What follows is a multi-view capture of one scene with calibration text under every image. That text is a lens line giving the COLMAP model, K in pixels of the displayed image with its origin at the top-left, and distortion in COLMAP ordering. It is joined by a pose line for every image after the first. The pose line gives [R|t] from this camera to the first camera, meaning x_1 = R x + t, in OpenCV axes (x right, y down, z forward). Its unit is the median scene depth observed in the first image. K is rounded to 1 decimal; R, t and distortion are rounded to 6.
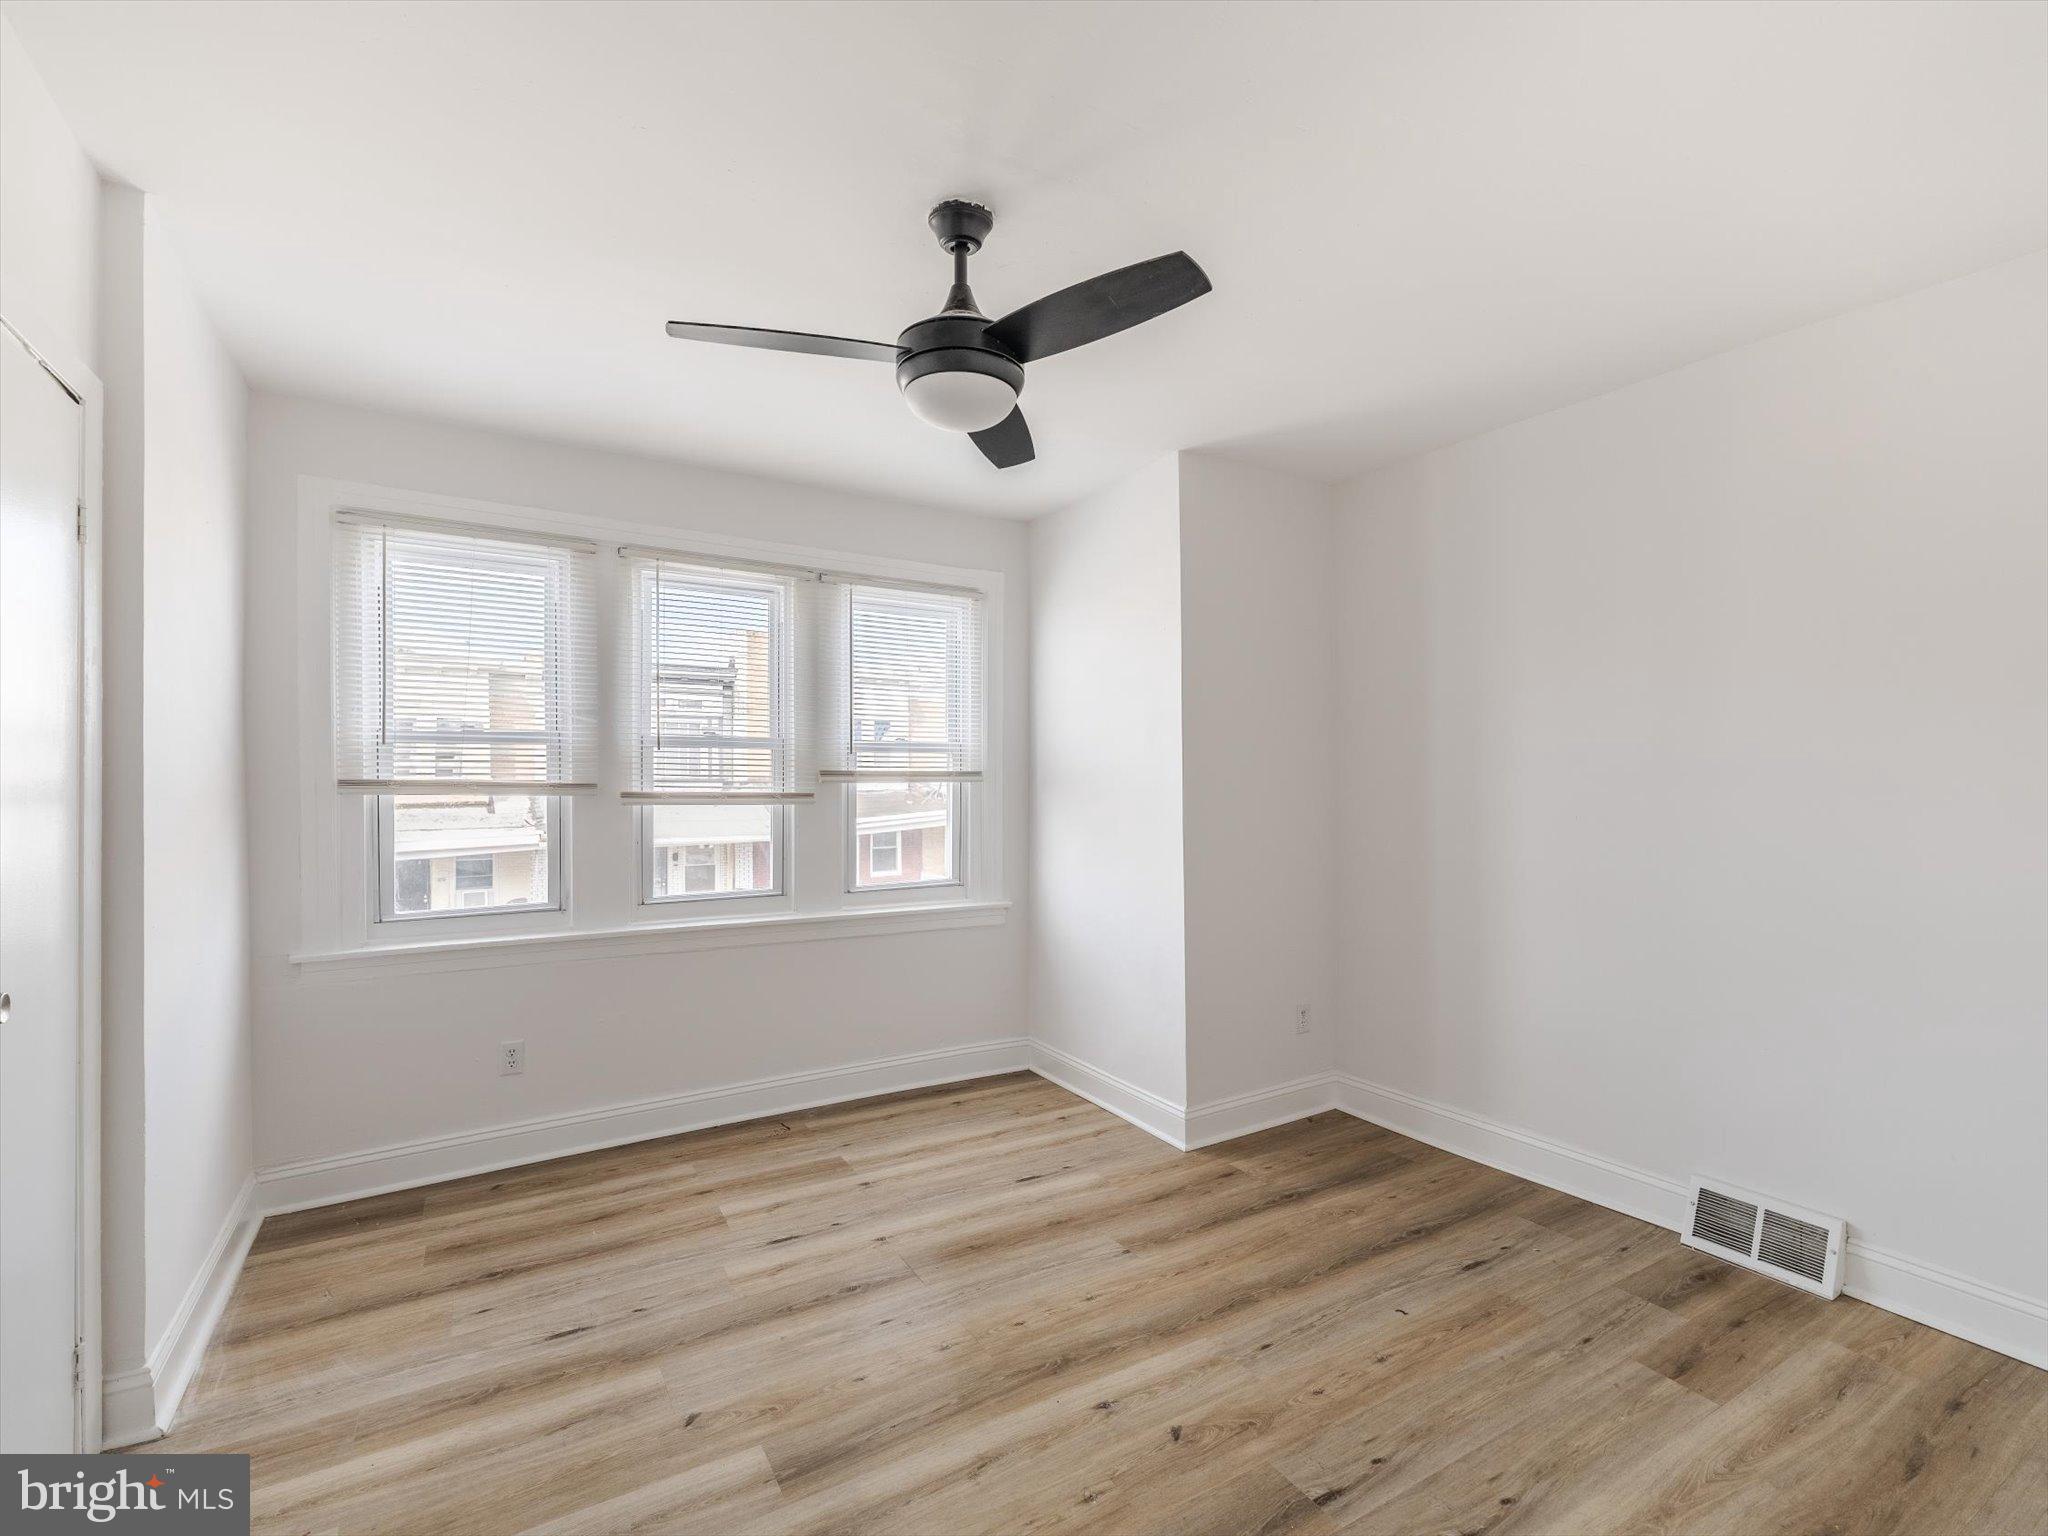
lens RADIAL K [[953.5, 0, 1024.0], [0, 953.5, 768.0], [0, 0, 1]] dist [-0.000879, 0.000266]
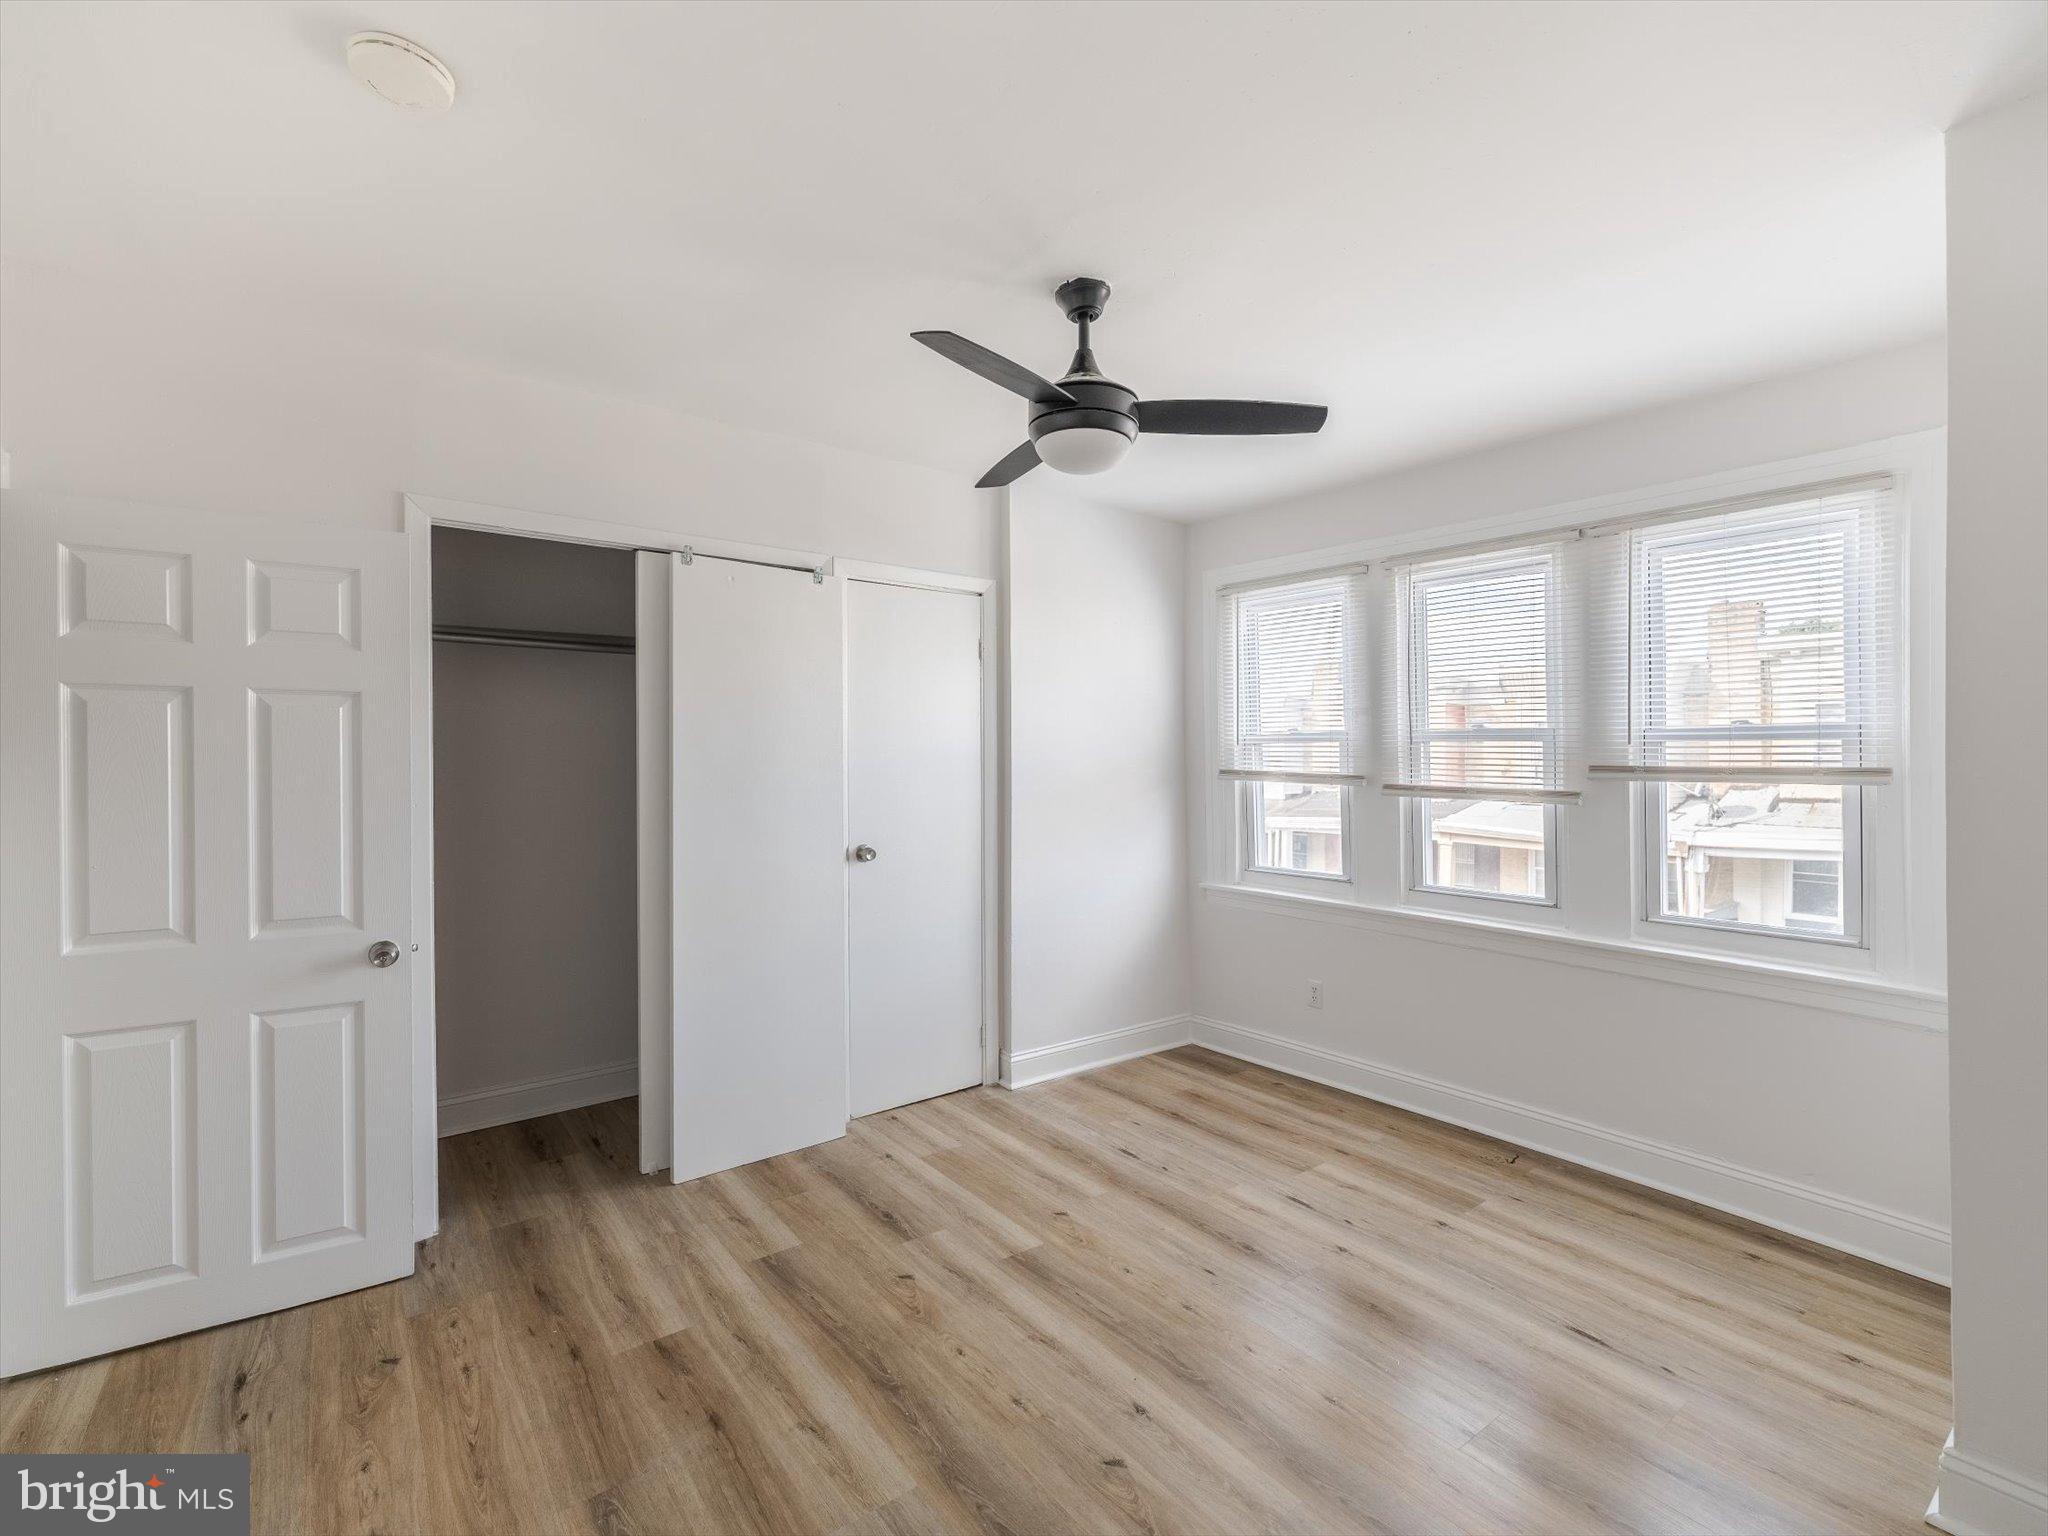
lens RADIAL K [[922.9, 0, 985.7], [0, 922.9, 769.2], [0, 0, 1]] dist [-0.000939, 0.000496]
pose [[0.079811, 0.009567, -0.996764, 0.698012], [0.000848, 0.999953, 0.009665, -0.002741], [0.996810, -0.001617, 0.079799, 0.525446]]
